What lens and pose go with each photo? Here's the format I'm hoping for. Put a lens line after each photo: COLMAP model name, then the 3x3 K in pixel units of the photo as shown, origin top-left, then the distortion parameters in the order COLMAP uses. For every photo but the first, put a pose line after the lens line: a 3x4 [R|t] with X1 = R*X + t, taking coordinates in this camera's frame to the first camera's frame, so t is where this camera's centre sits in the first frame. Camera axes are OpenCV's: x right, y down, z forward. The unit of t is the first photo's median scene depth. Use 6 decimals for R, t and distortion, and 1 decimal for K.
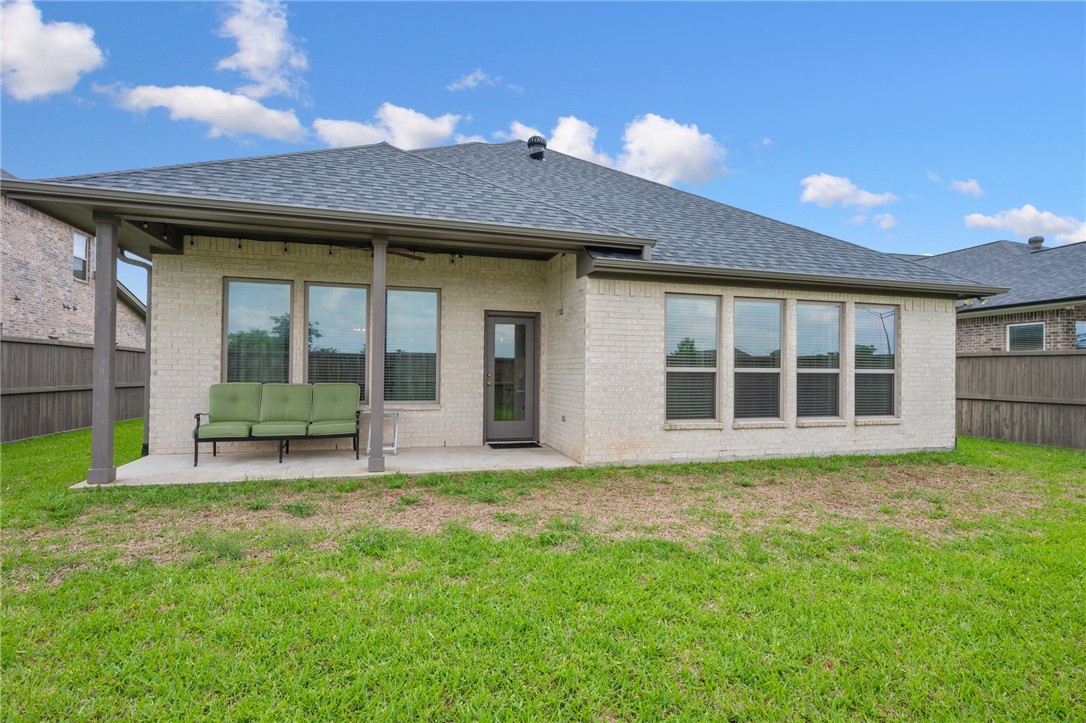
lens RADIAL K [[513.6, 0, 543.0], [0, 513.6, 361.5], [0, 0, 1]] dist [0.003171, 0.000137]
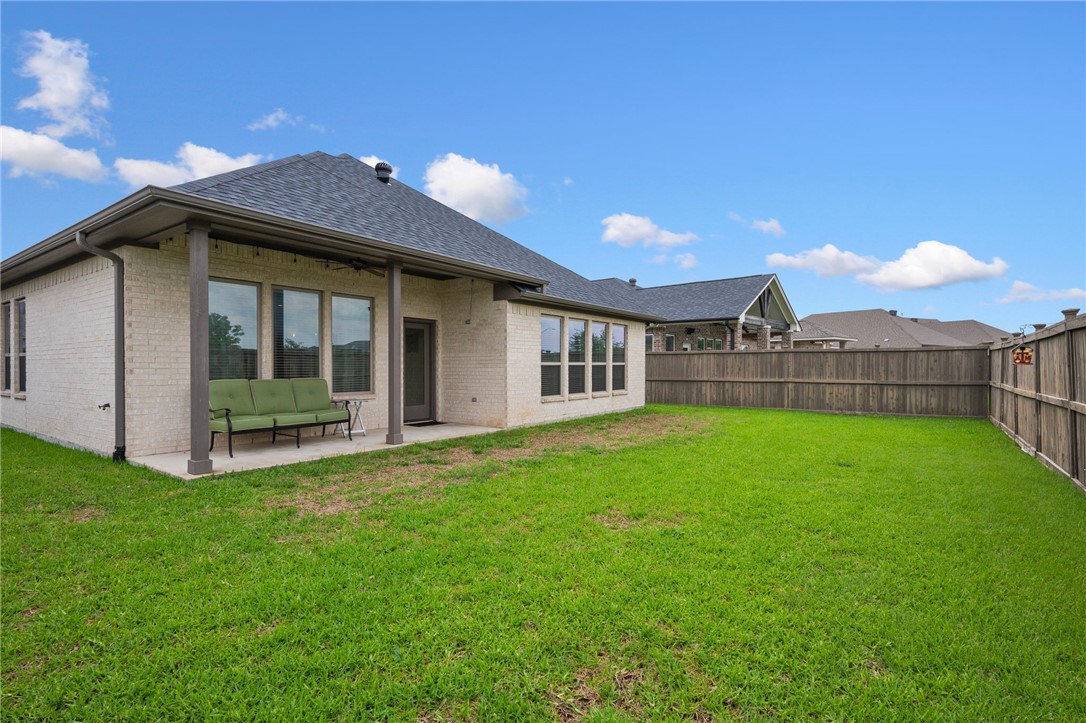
lens RADIAL K [[513.6, 0, 543.0], [0, 513.6, 361.5], [0, 0, 1]] dist [0.003171, 0.000137]
pose [[0.781848, -0.005258, 0.623447, -0.692177], [-0.002655, 0.999927, 0.011763, -0.008831], [-0.623464, -0.010852, 0.781777, -0.199259]]
